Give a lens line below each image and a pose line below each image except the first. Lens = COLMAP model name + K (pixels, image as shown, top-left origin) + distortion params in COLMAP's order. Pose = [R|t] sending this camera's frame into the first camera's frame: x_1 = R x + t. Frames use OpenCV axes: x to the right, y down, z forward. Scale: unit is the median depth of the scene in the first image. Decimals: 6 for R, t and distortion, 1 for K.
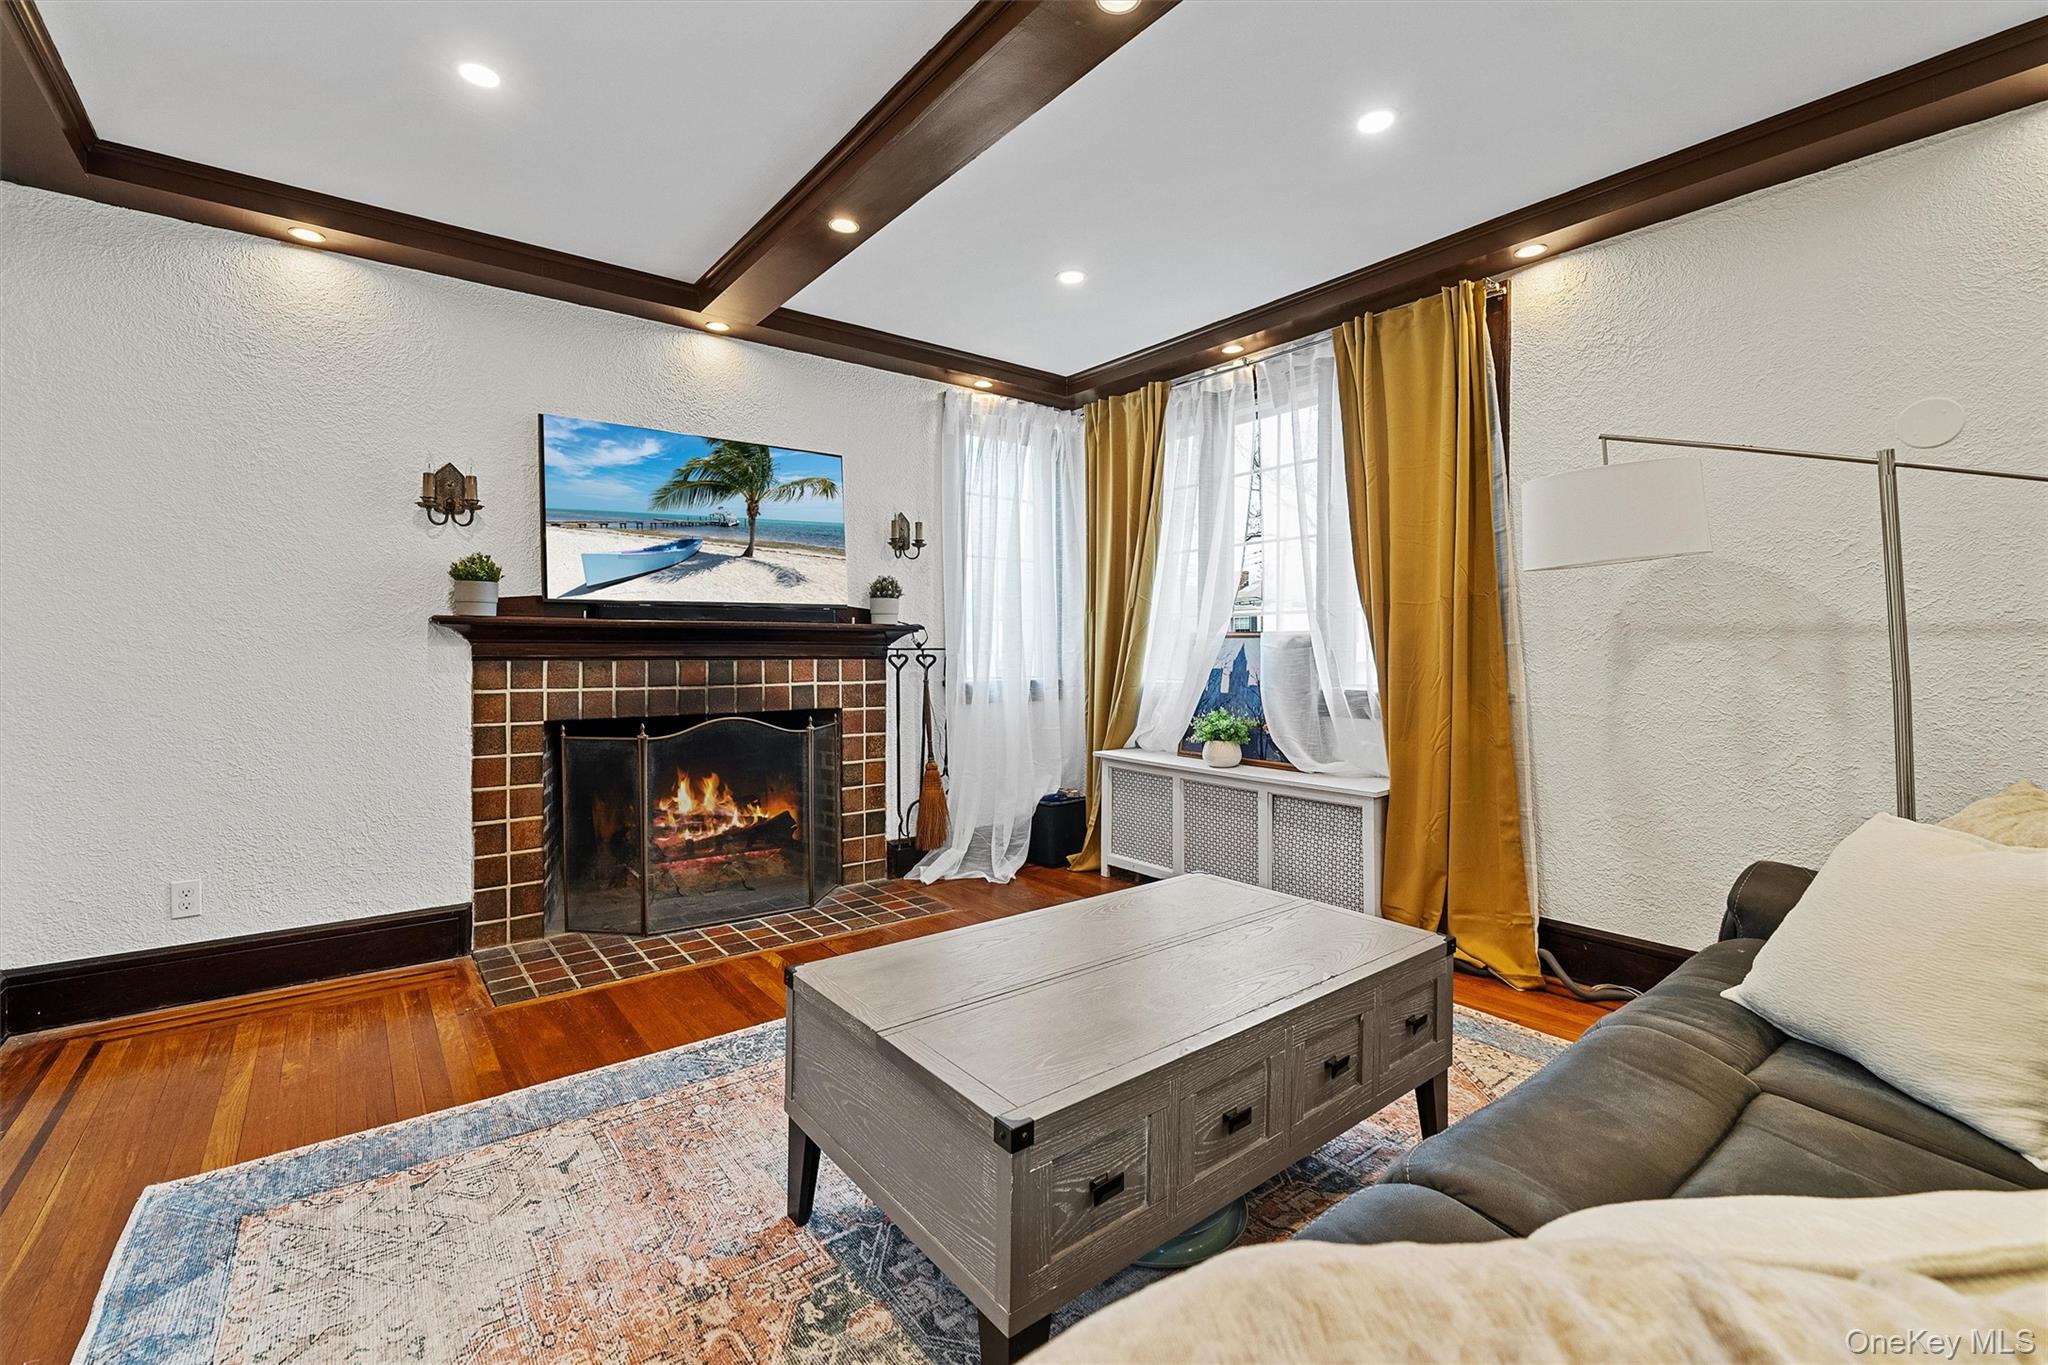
lens RADIAL K [[885.5, 0, 1021.5], [0, 885.5, 648.9], [0, 0, 1]] dist [-0.000197, -0.000075]
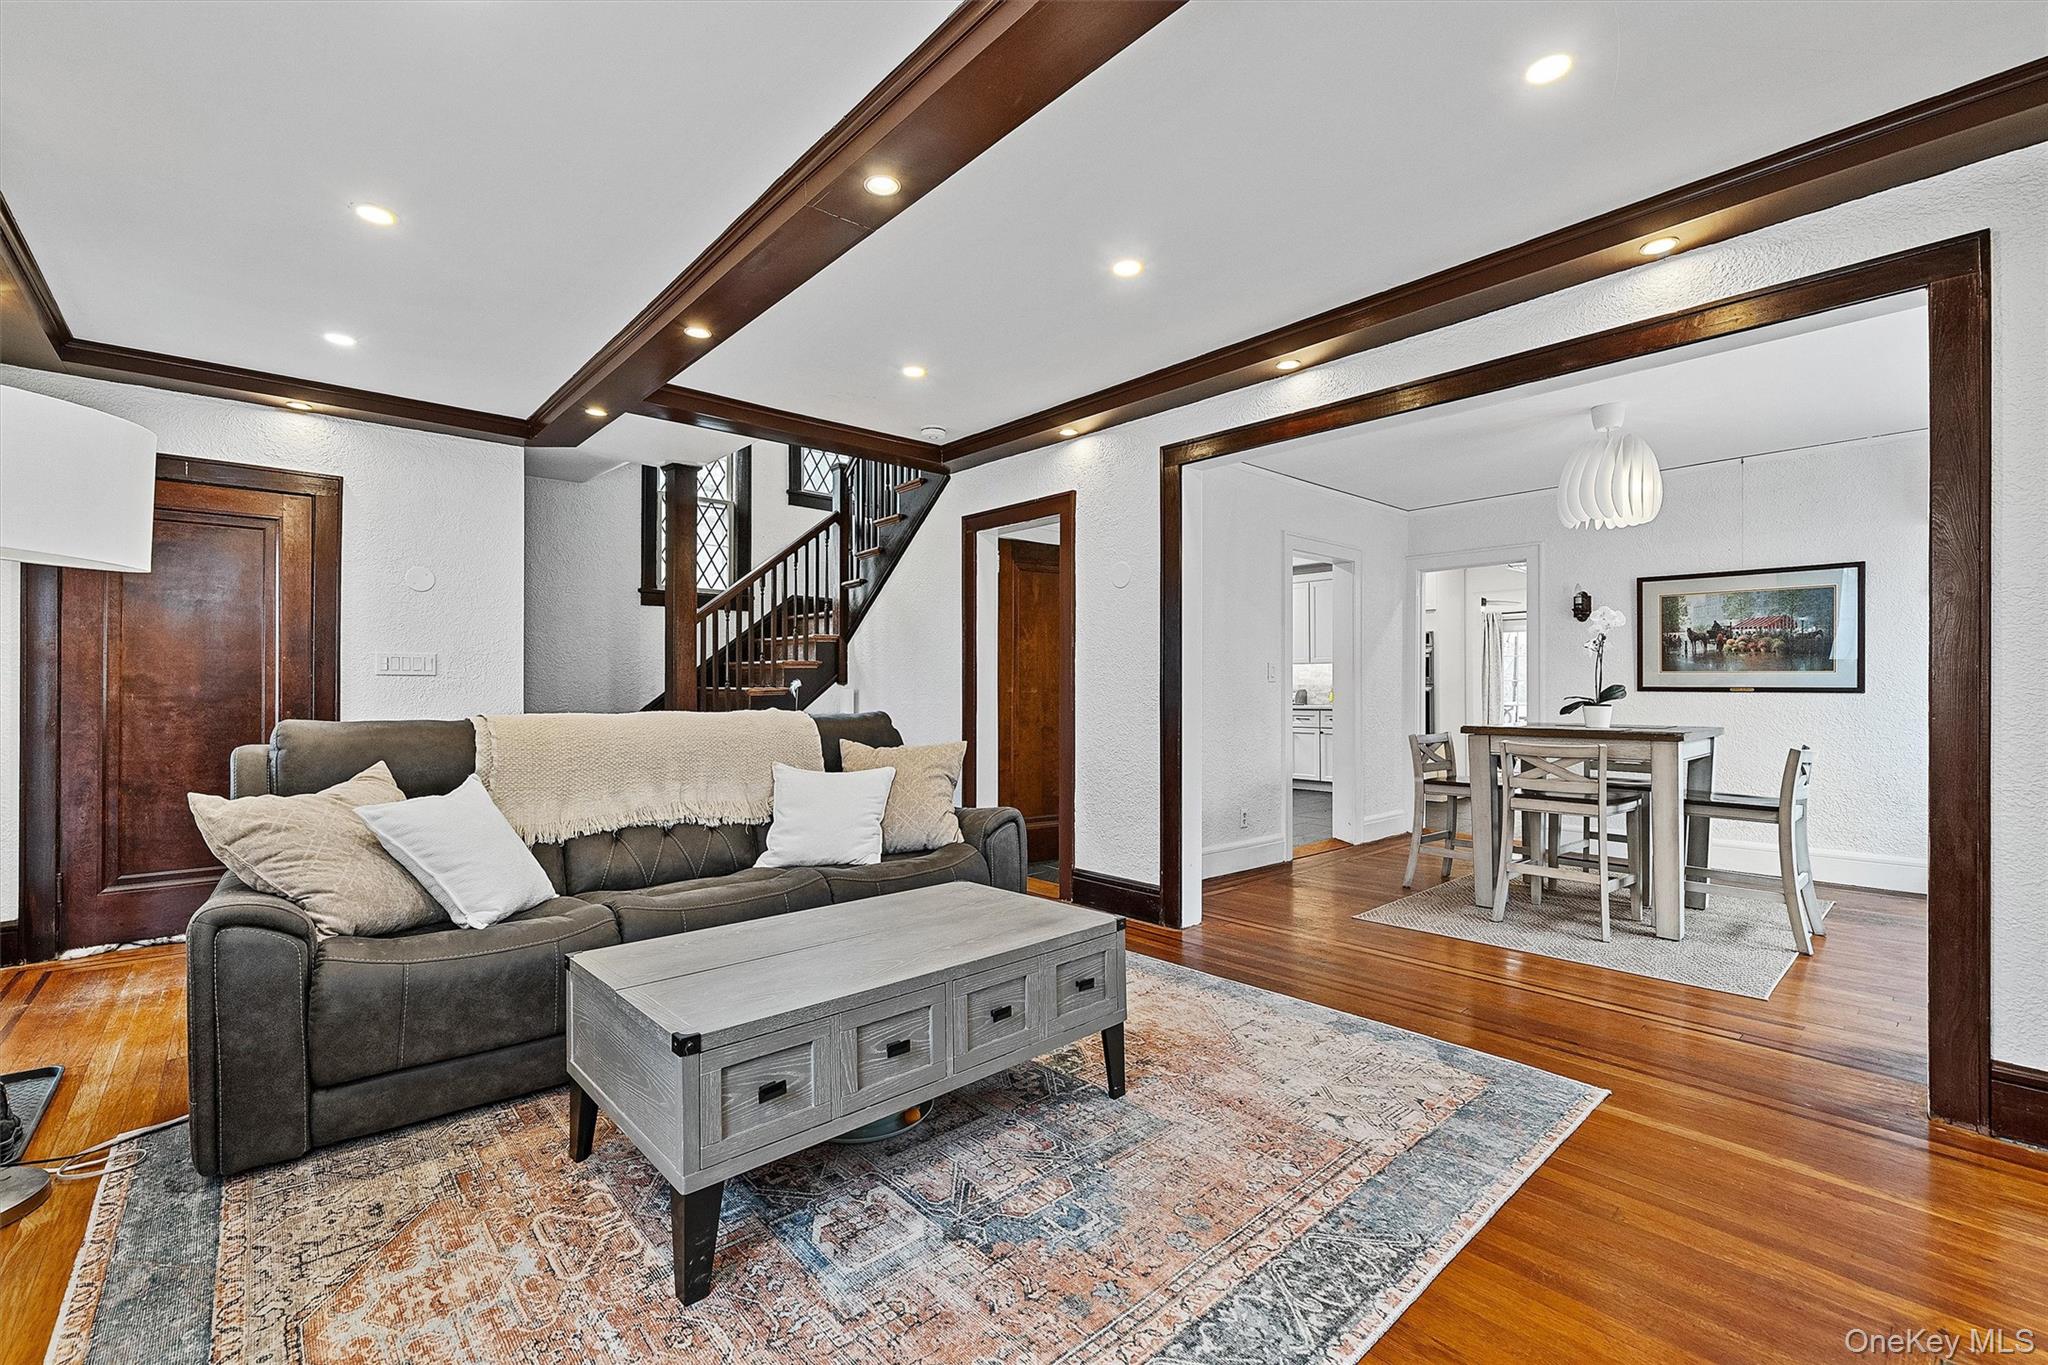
lens RADIAL K [[874.4, 0, 1014.5], [0, 874.4, 686.9], [0, 0, 1]] dist [-0.000175, 0.000052]
pose [[-0.998010, 0.001339, -0.063034, -0.000859], [0.001591, 0.999991, -0.003938, -0.001476], [0.063028, -0.004031, -0.998004, 1.218497]]
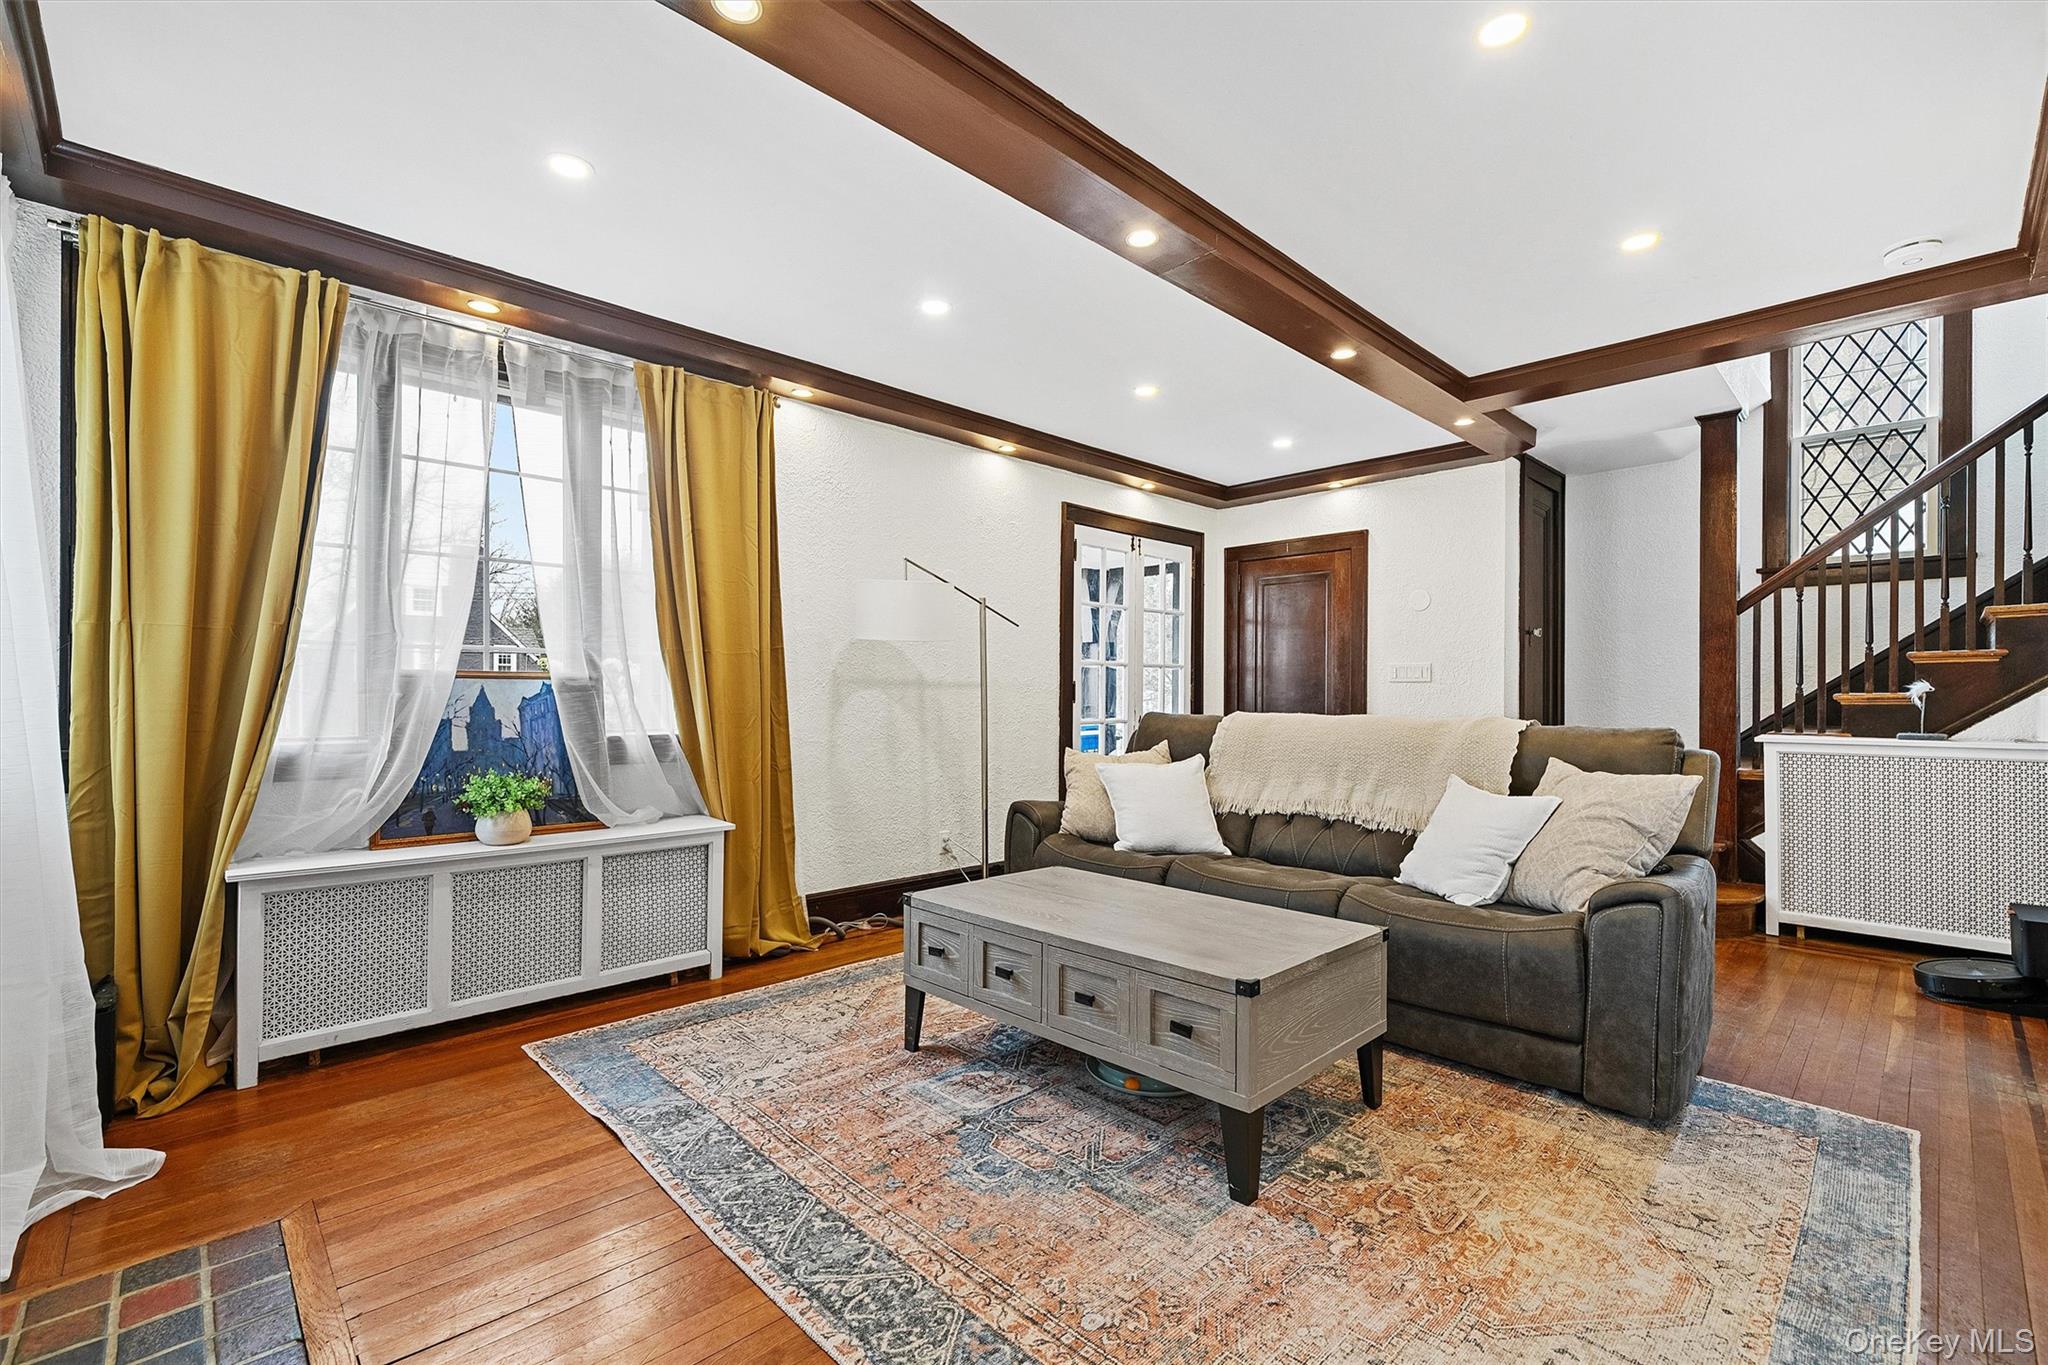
lens RADIAL K [[889.0, 0, 1024.0], [0, 889.0, 682.5], [0, 0, 1]] dist [-0.000643, 0.000174]
pose [[-0.112192, 0.010895, 0.993627, -0.692289], [-0.005085, 0.999920, -0.011539, -0.002835], [-0.993673, -0.006347, -0.112128, 0.722193]]
